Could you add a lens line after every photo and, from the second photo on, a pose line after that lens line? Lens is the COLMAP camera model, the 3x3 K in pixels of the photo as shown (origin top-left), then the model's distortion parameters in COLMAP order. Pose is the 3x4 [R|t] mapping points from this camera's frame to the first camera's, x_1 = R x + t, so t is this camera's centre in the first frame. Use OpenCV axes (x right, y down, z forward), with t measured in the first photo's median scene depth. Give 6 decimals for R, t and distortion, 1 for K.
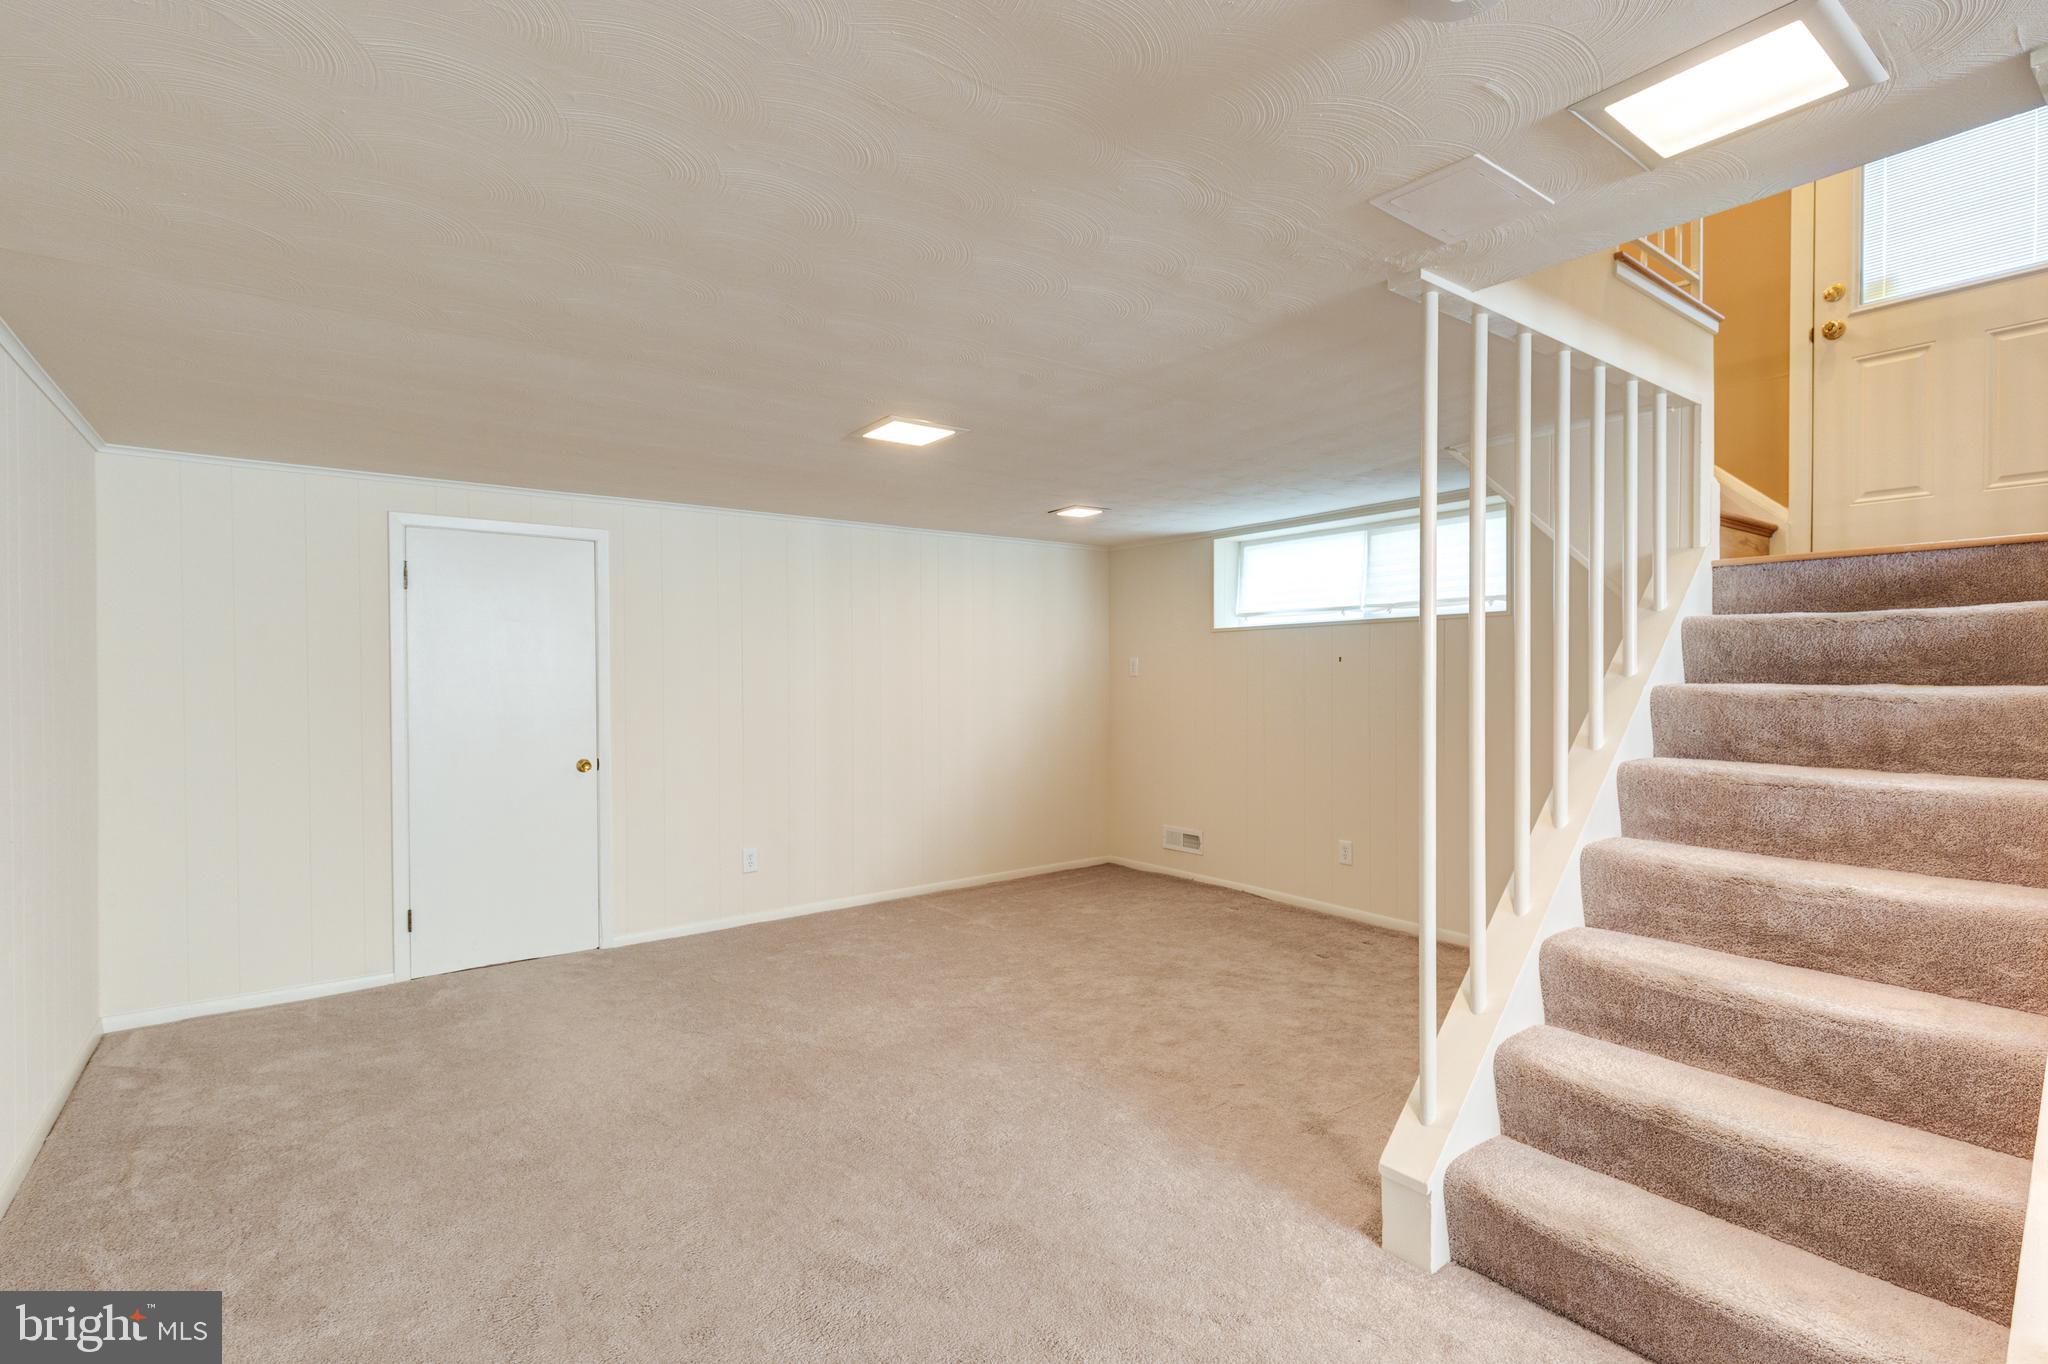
lens RADIAL K [[931.2, 0, 1017.2], [0, 931.2, 685.3], [0, 0, 1]] dist [0.015820, -0.002984]
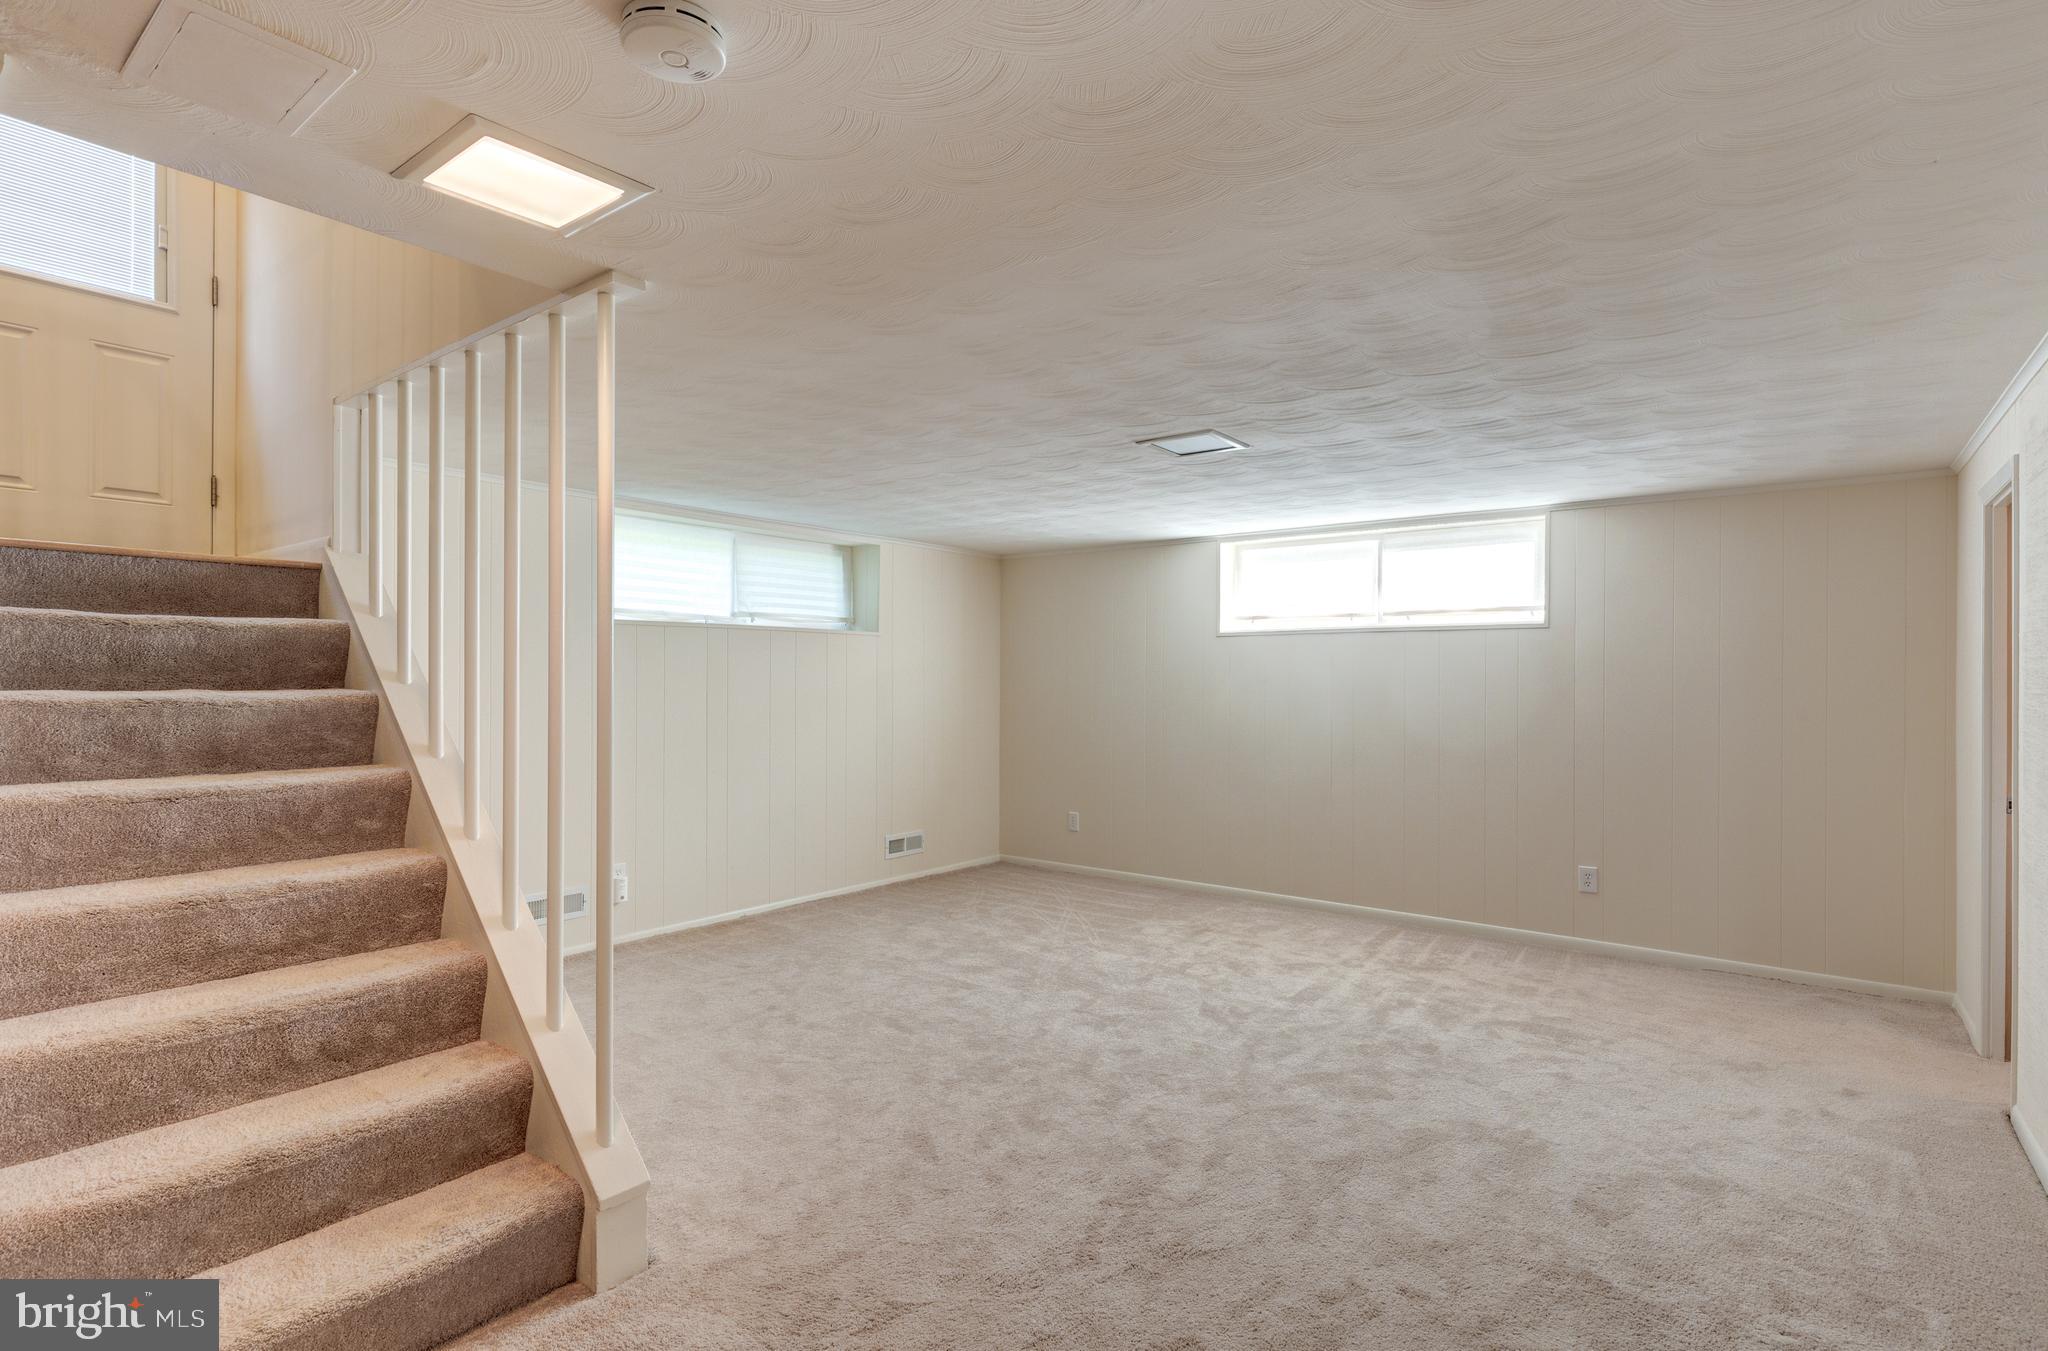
lens RADIAL K [[994.6, 0, 1027.1], [0, 994.6, 678.6], [0, 0, 1]] dist [0.001555, -0.000032]
pose [[-0.253190, 0.005906, 0.967398, -0.361884], [0.006864, 0.999967, -0.004308, -0.002209], [-0.967392, 0.005550, -0.253223, 0.427965]]
